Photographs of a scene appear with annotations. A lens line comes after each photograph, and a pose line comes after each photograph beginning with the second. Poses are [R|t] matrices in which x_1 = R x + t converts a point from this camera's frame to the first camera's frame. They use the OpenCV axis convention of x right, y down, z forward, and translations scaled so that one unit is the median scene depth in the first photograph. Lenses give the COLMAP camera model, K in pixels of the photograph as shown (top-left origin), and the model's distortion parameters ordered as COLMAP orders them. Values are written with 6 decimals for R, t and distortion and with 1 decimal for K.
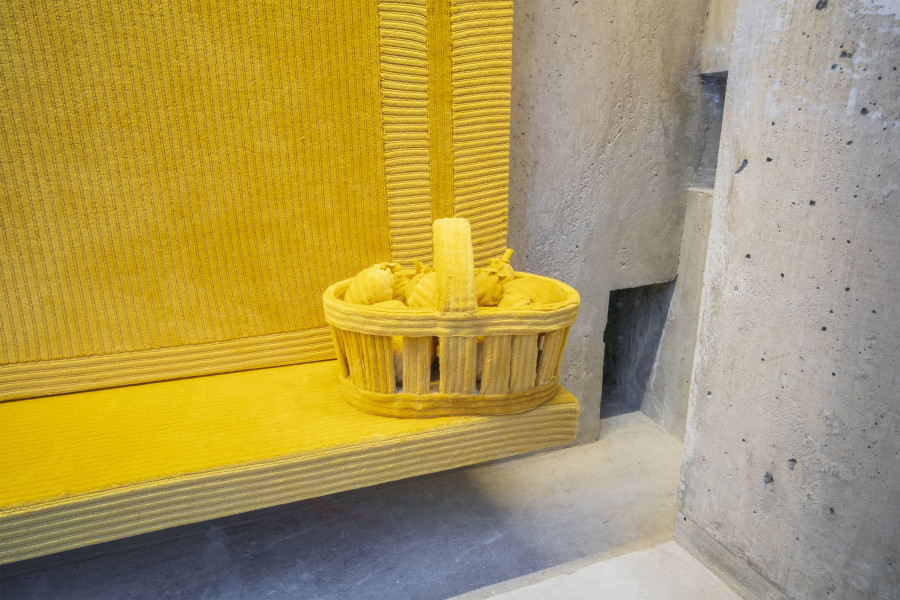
lens RADIAL K [[827.7, 0, 450.2], [0, 827.7, 300.3], [0, 0, 1]] dist [-0.004875, 0.000000]
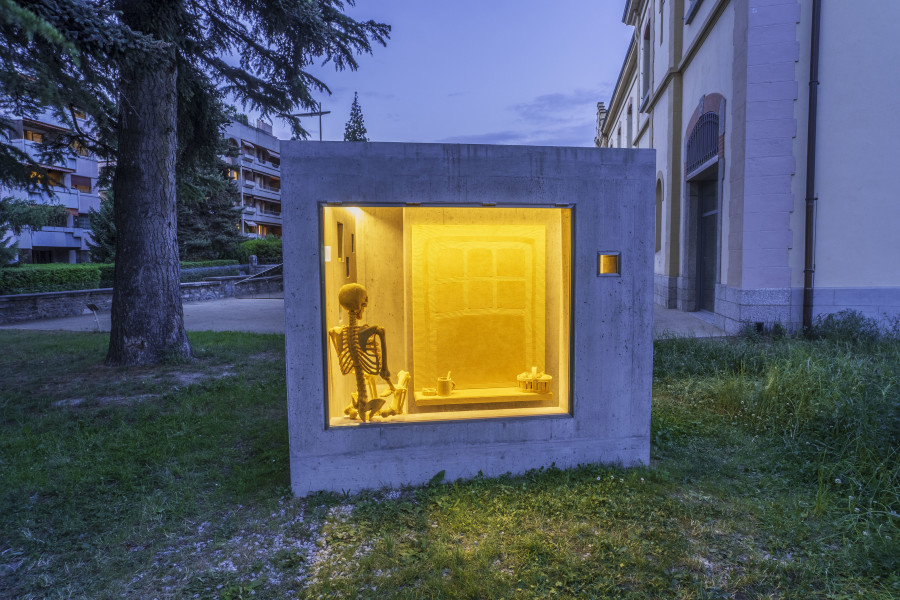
lens RADIAL K [[827.7, 0, 450.3], [0, 827.7, 301.4], [0, 0, 1]] dist [-0.004875, 0.000000]
pose [[0.987558, 0.015905, -0.156451, 0.417724], [-0.034994, 0.992153, -0.120032, 0.244955], [0.153315, 0.124014, 0.980365, -6.622250]]
